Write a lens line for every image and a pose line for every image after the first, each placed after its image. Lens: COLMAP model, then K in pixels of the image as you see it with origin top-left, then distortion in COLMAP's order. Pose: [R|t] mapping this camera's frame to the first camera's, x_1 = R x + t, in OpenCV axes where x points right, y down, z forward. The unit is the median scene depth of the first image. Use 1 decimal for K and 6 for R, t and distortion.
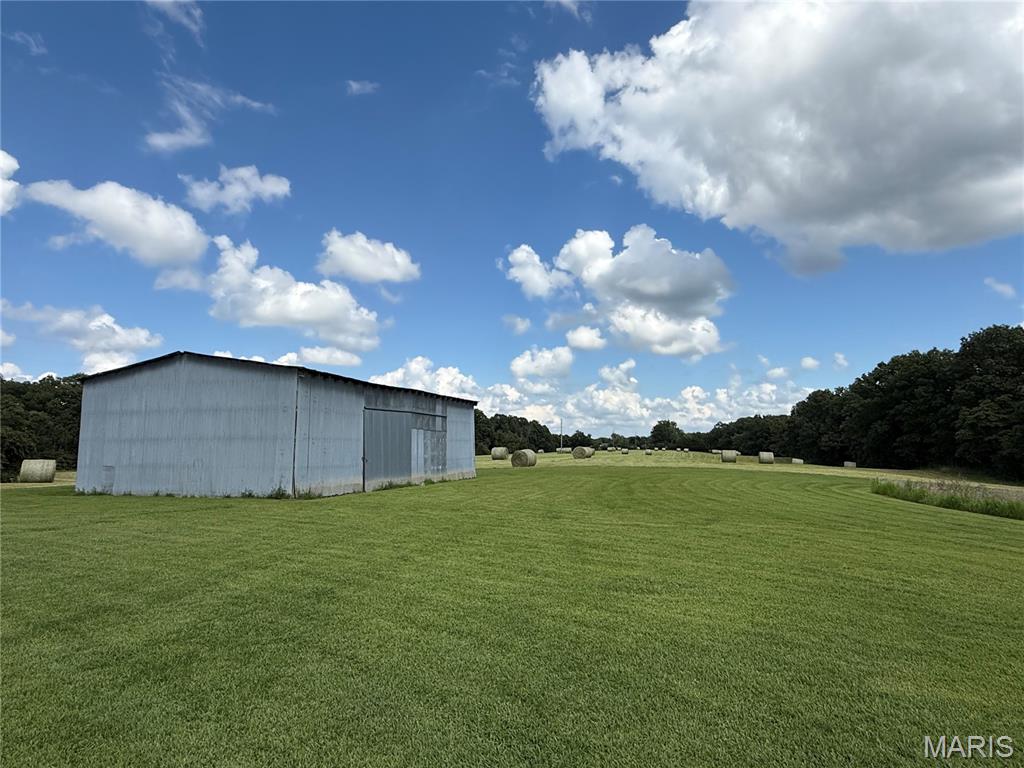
lens RADIAL K [[585.7, 0, 512.9], [0, 585.7, 388.6], [0, 0, 1]] dist [0.001503, 0.001854]
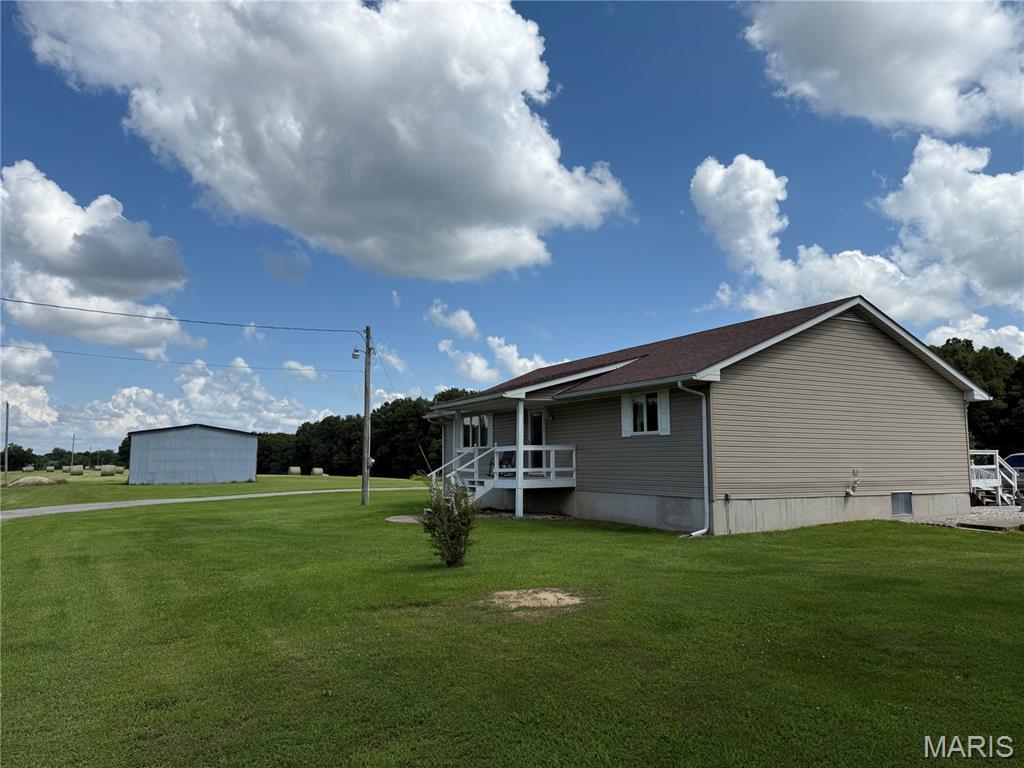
lens RADIAL K [[728.3, 0, 515.2], [0, 728.3, 383.5], [0, 0, 1]] dist [0.041220, -0.019372]
pose [[0.705309, 0.078160, 0.704578, -0.412276], [-0.070238, 0.996718, -0.040257, -0.046112], [-0.705412, -0.021095, 0.708483, -0.475501]]
